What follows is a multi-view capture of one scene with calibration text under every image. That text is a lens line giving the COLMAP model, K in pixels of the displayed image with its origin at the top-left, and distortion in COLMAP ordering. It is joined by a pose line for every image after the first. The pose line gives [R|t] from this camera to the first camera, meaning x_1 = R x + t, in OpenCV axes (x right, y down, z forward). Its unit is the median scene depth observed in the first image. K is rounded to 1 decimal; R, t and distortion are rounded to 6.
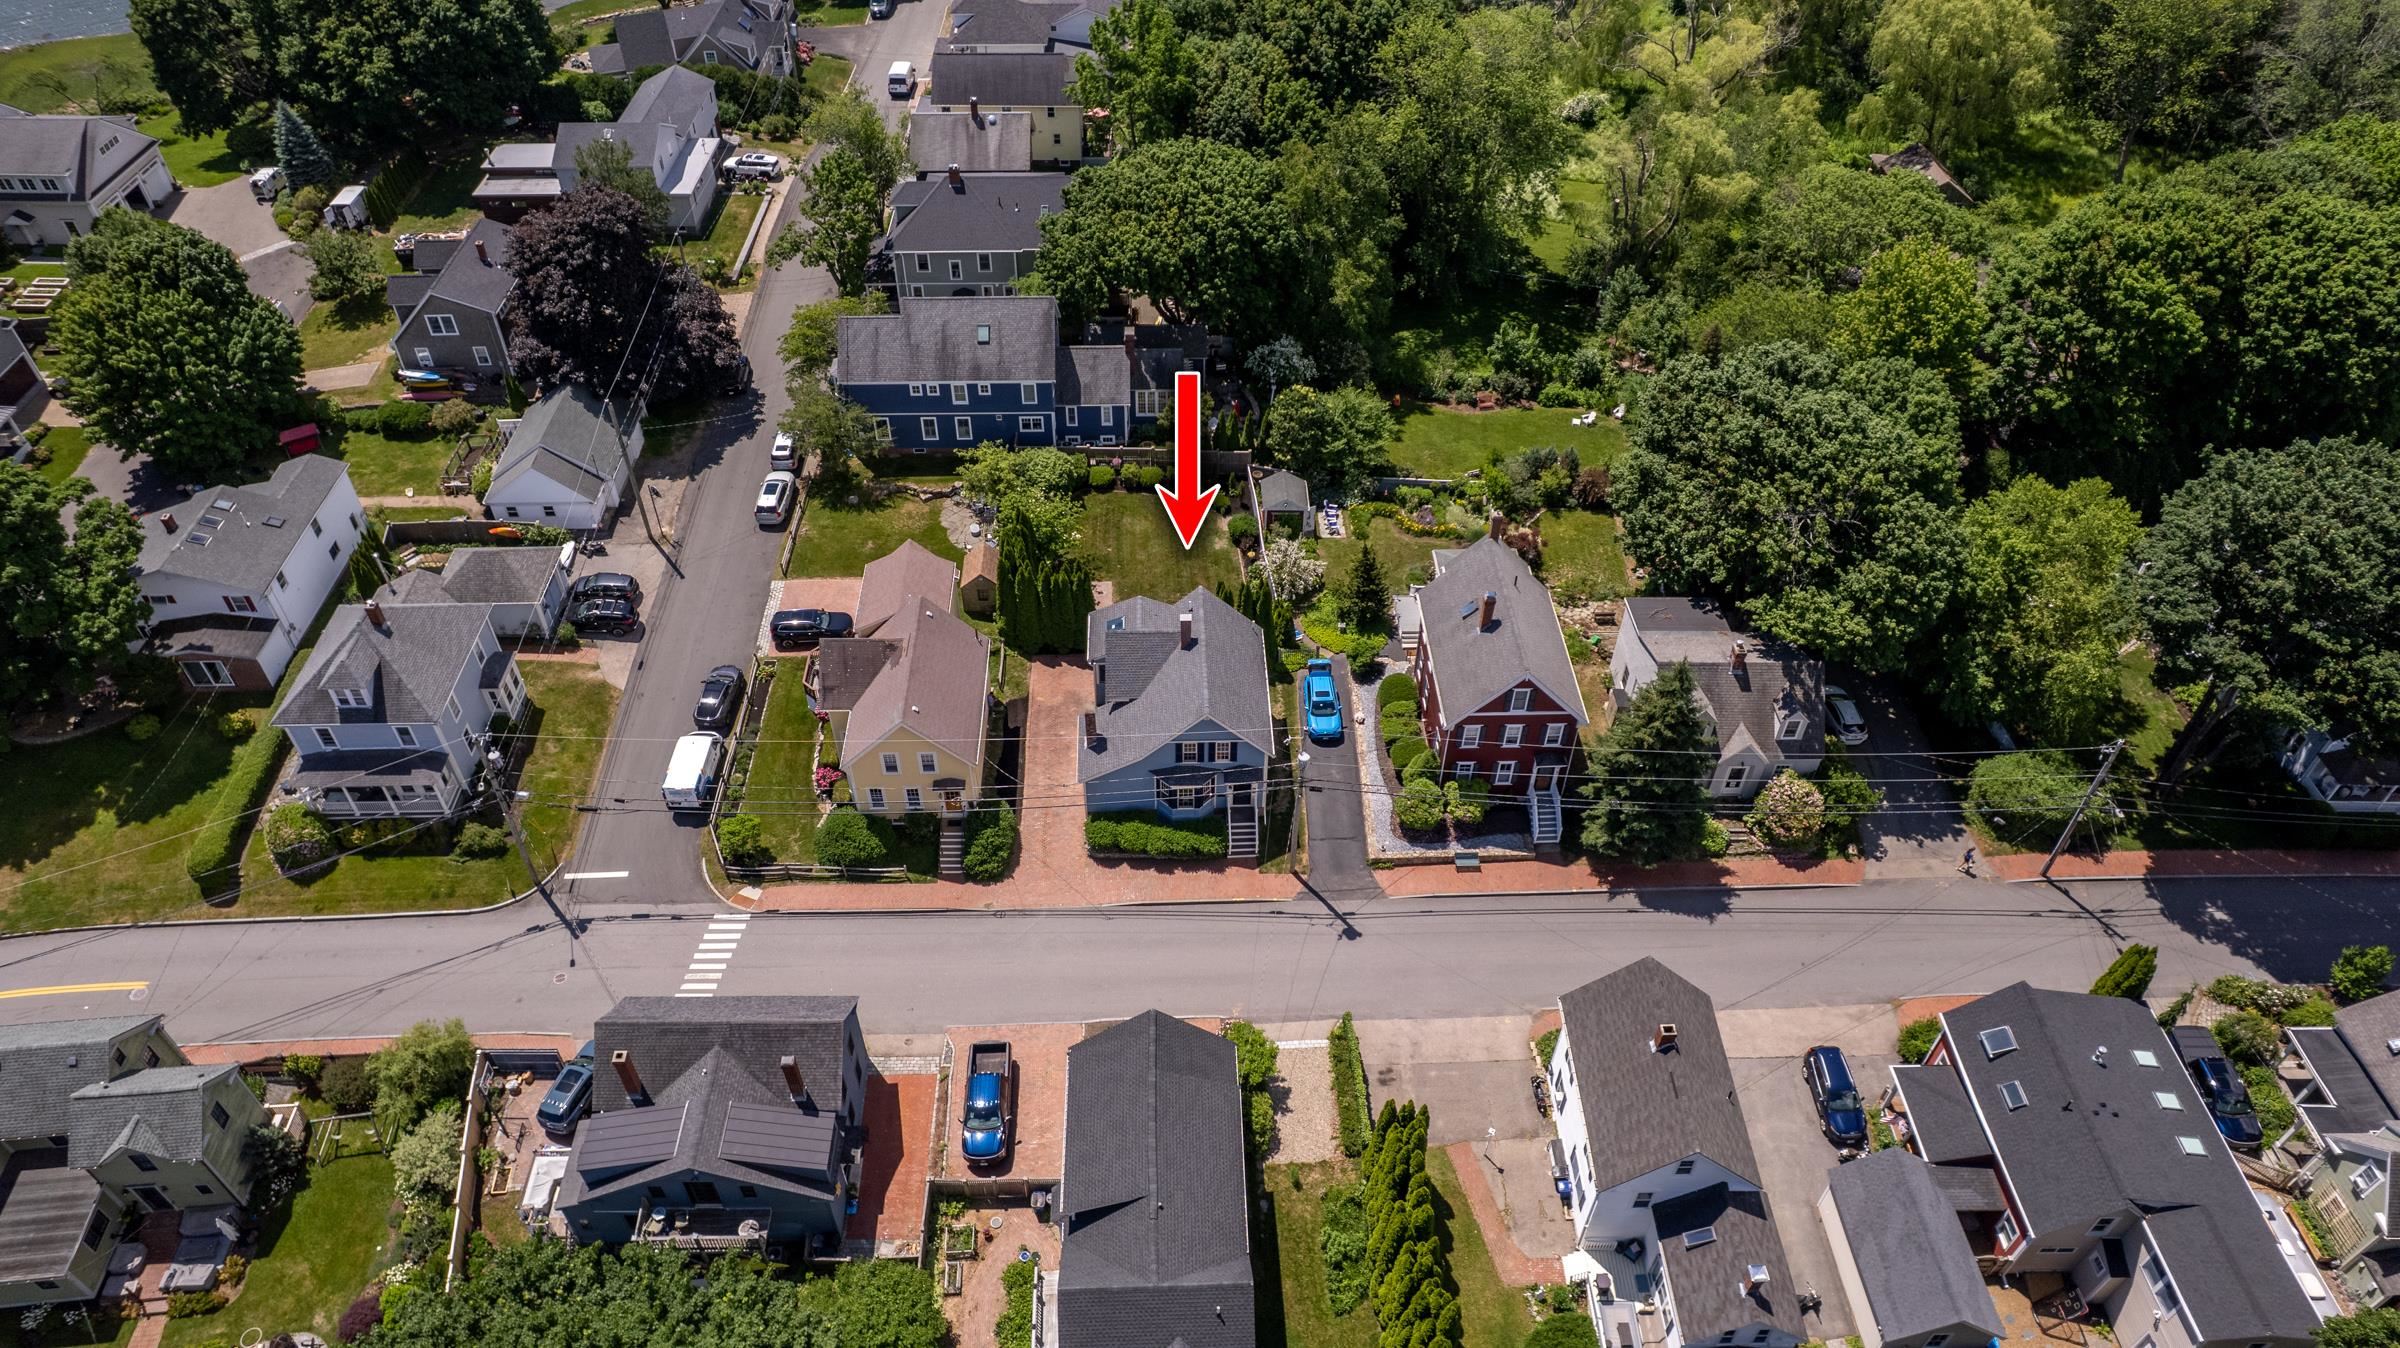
lens RADIAL K [[1534.0, 0, 1200.0], [0, 1534.0, 674.0], [0, 0, 1]] dist [-0.088505, 0.075060]
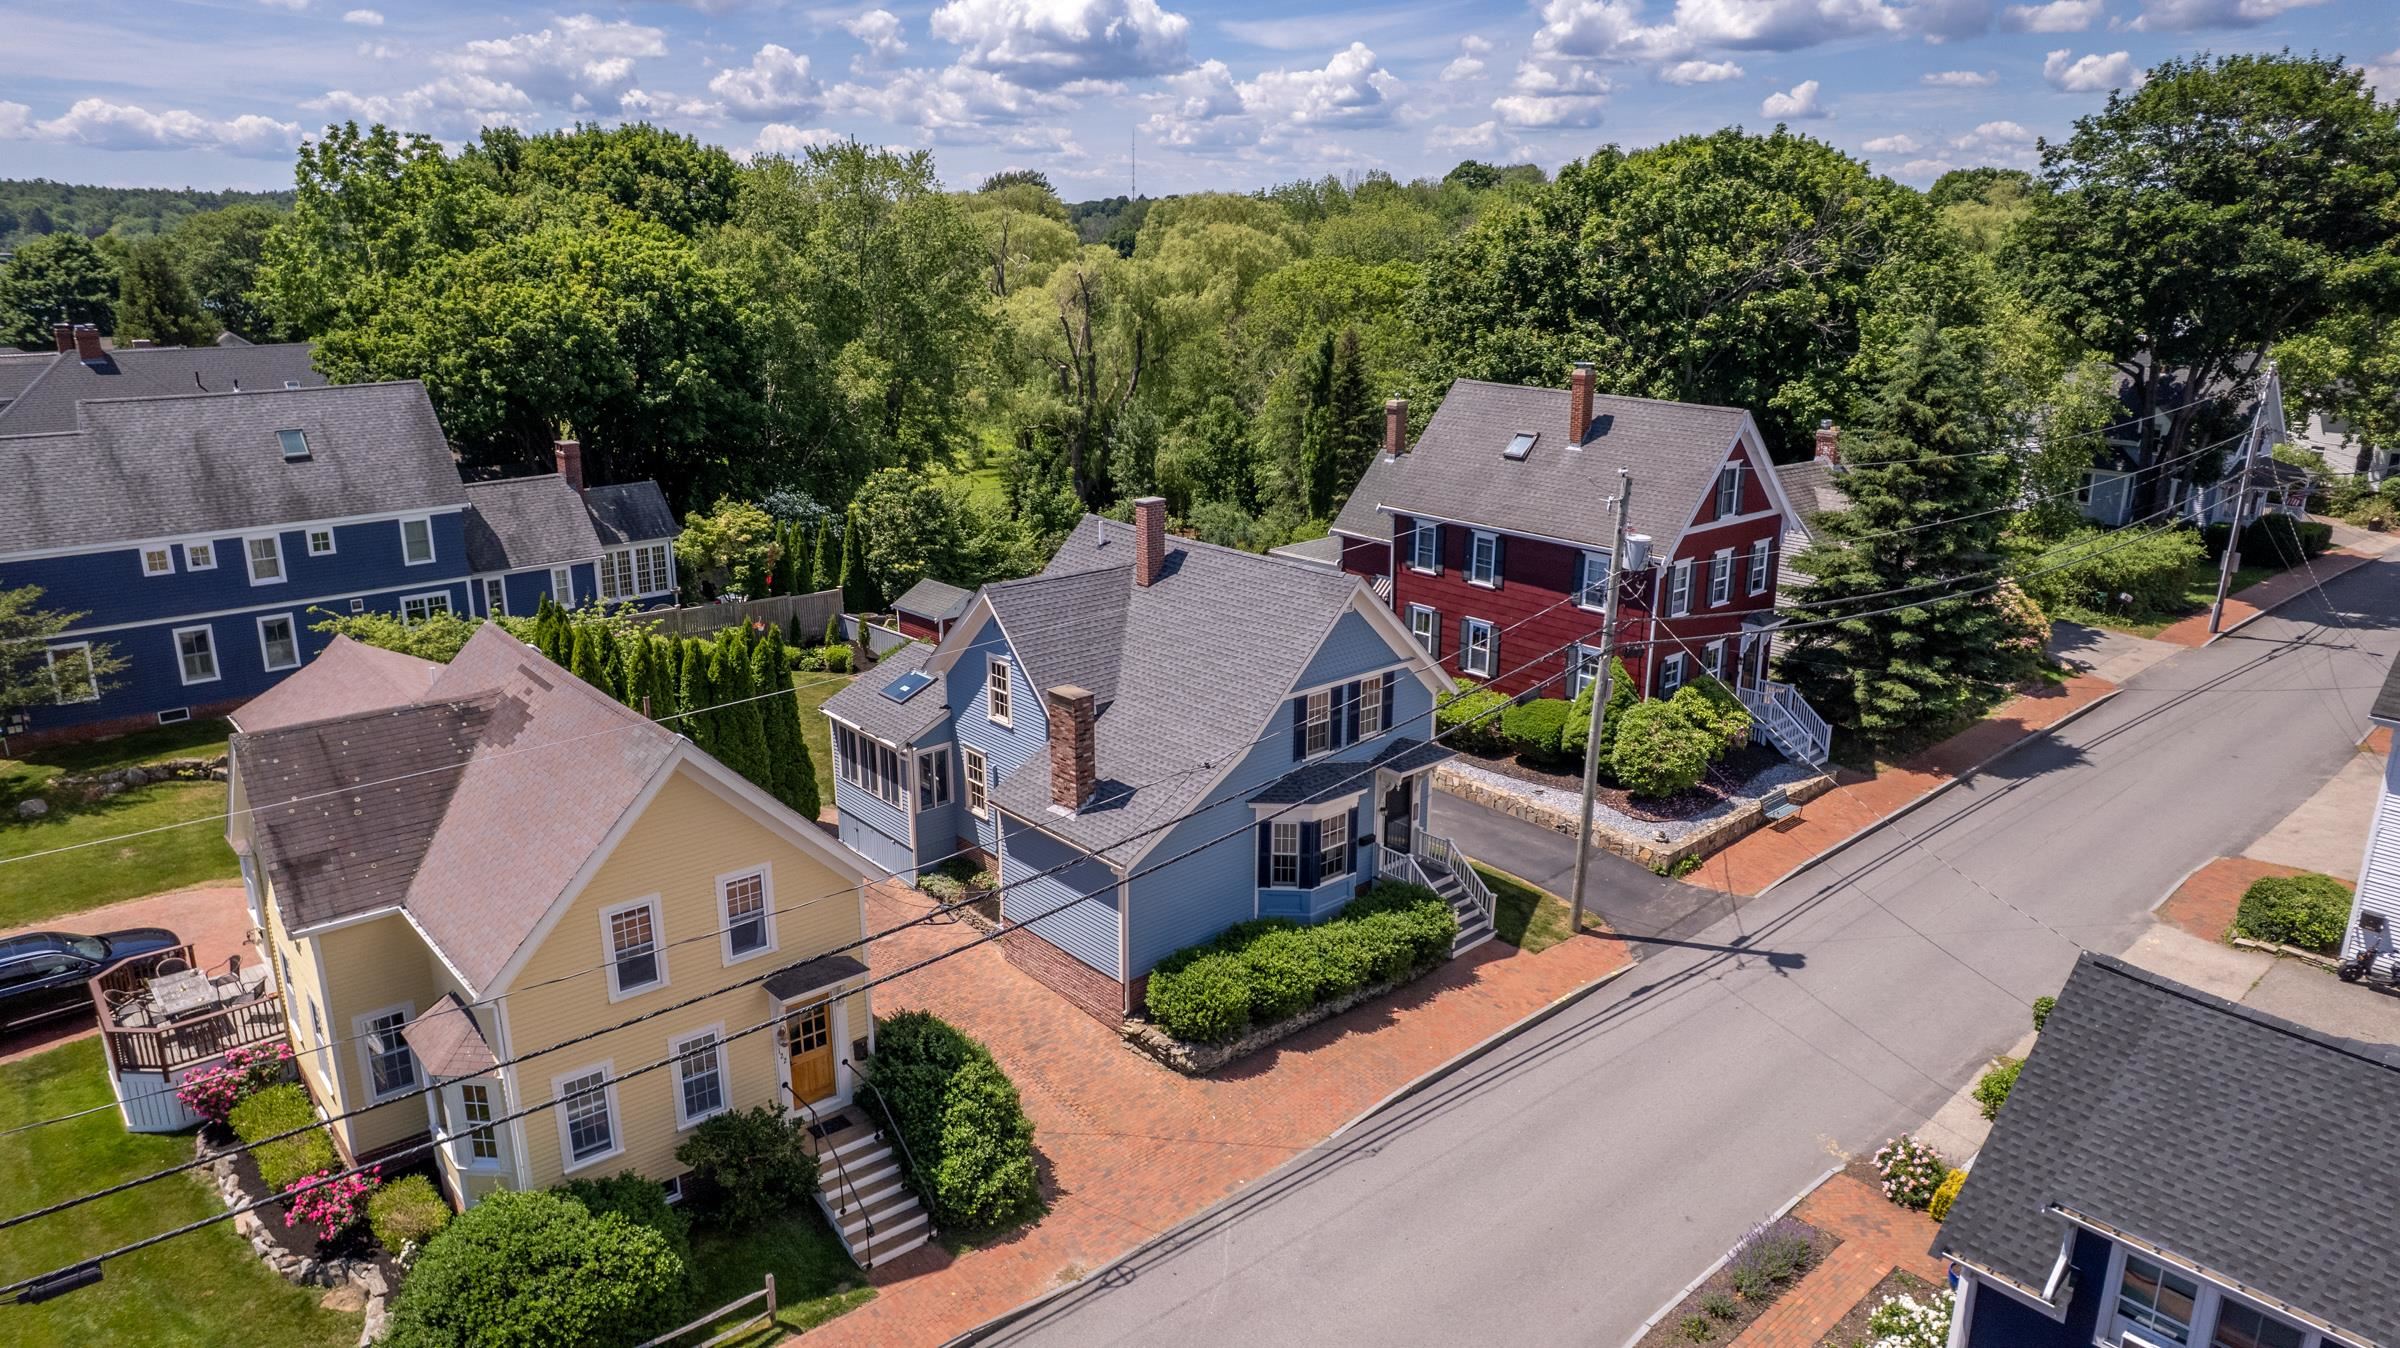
lens RADIAL K [[1534.0, 0, 1200.0], [0, 1534.0, 674.0], [0, 0, 1]] dist [-0.088505, 0.075060]
pose [[0.771361, -0.184515, 0.609061, -0.282252], [0.440944, 0.845043, -0.302440, 0.150478], [-0.458879, 0.501853, 0.733194, 0.676797]]
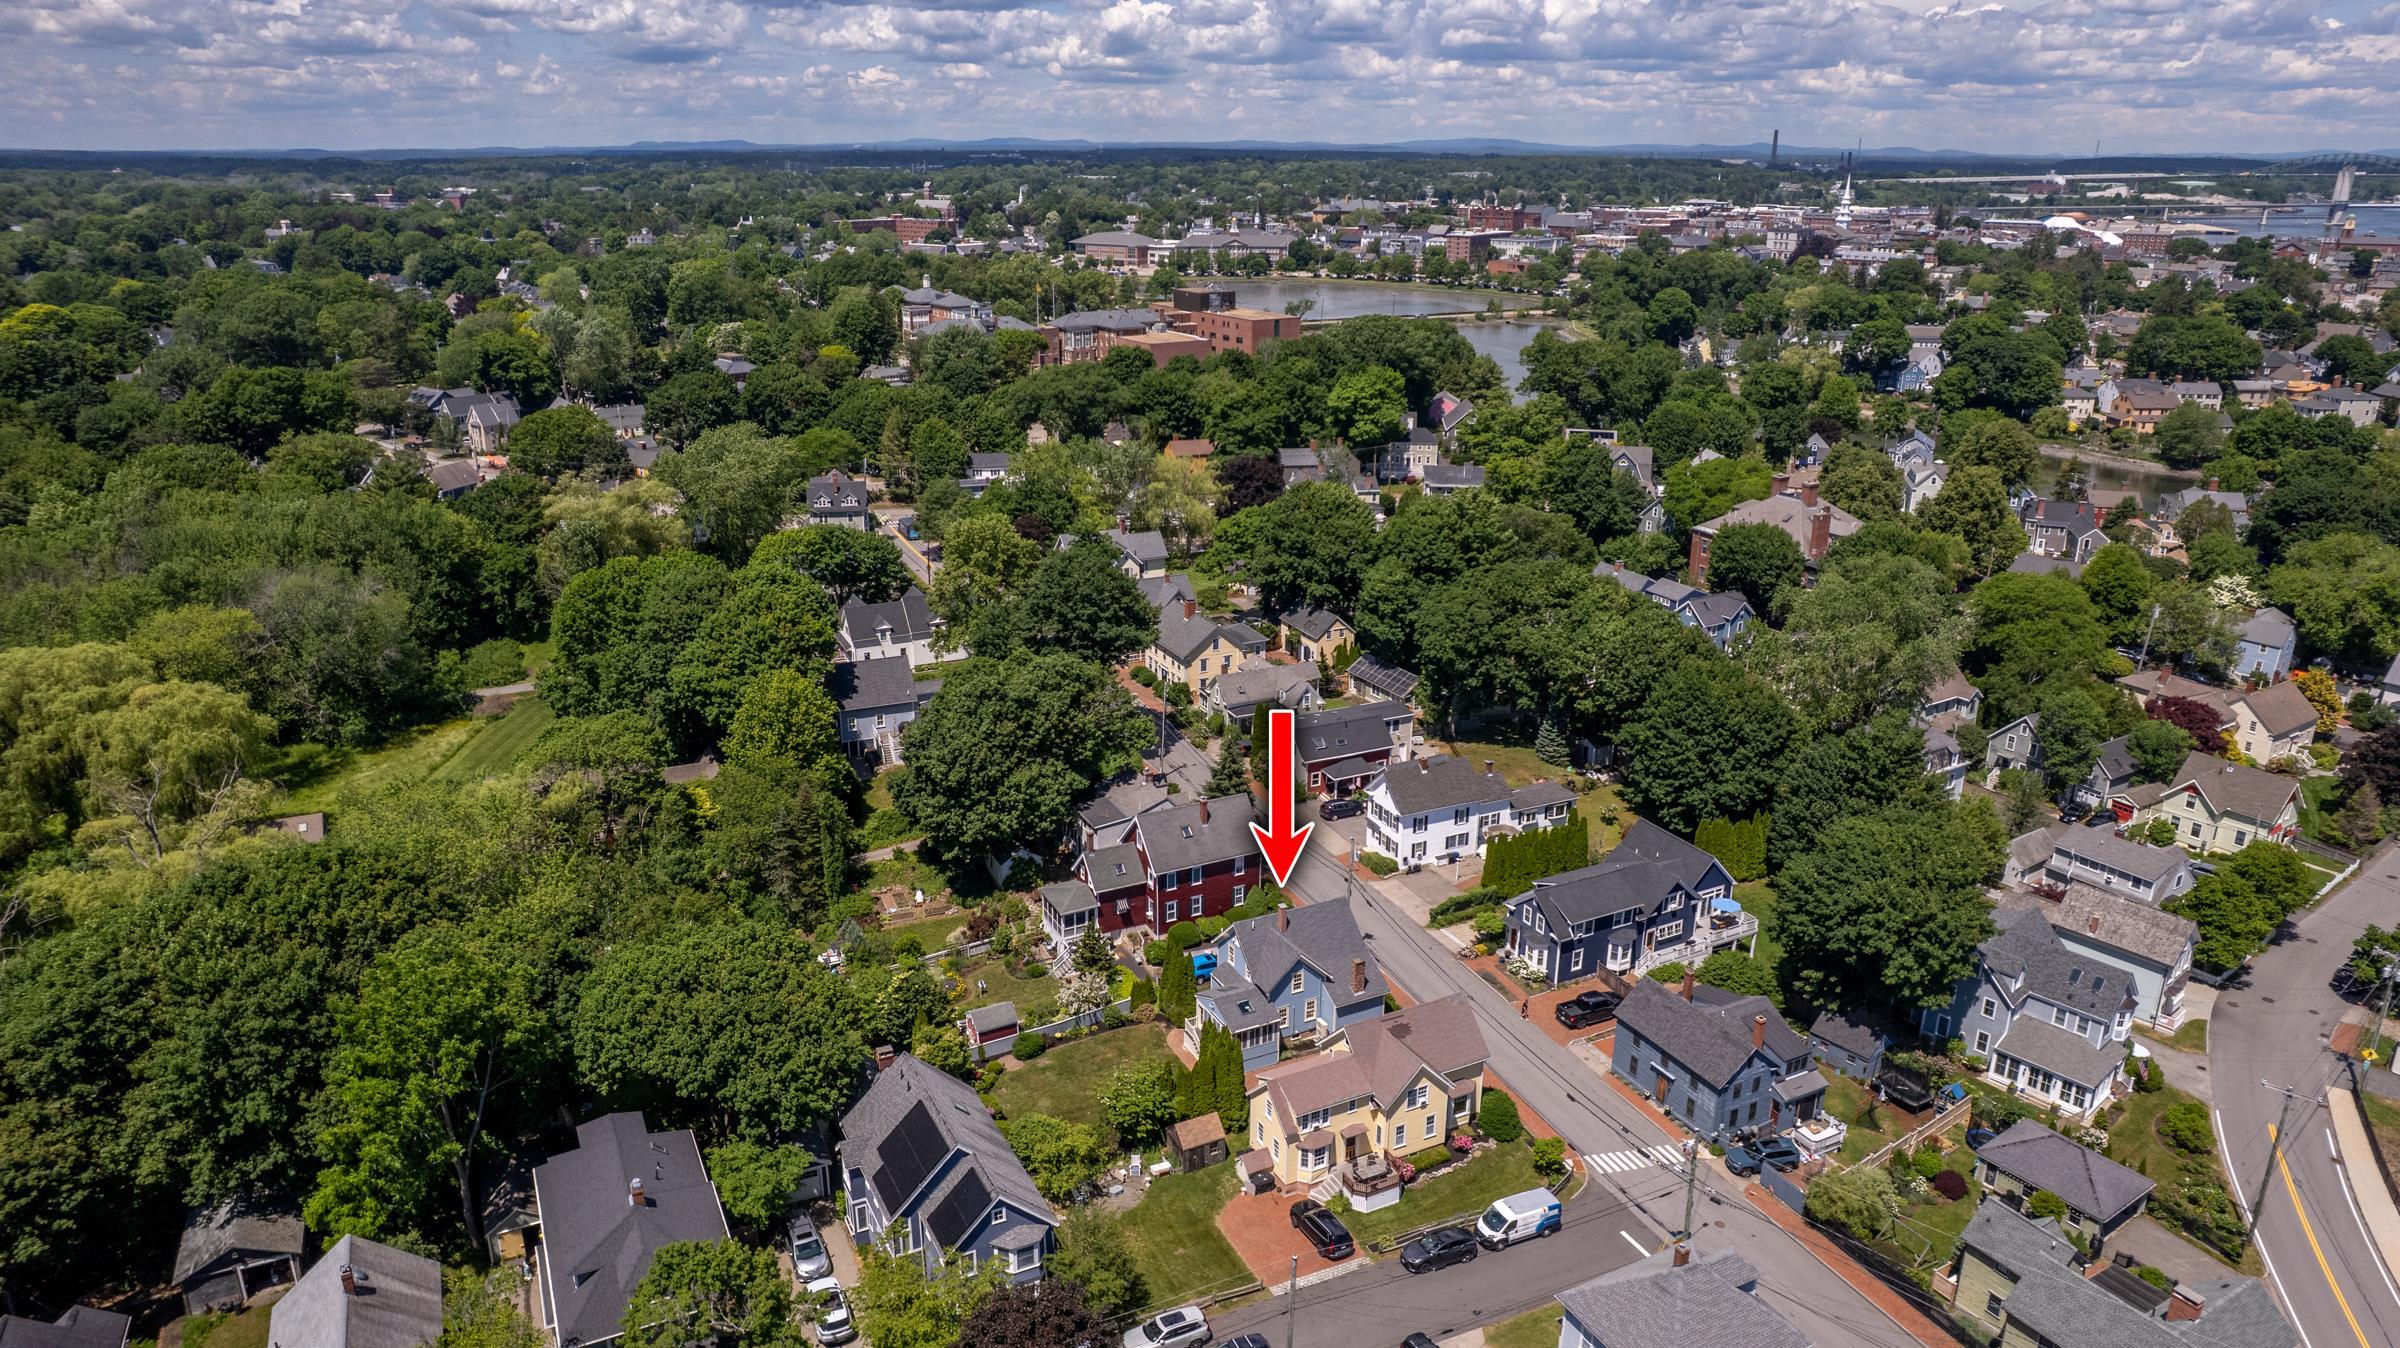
lens RADIAL K [[1534.0, 0, 1200.0], [0, 1534.0, 674.0], [0, 0, 1]] dist [-0.088505, 0.075060]
pose [[-0.427922, -0.303713, 0.851258, -1.114485], [0.625579, 0.580251, 0.521498, -0.946339], [-0.652329, 0.755690, -0.058305, 0.954921]]
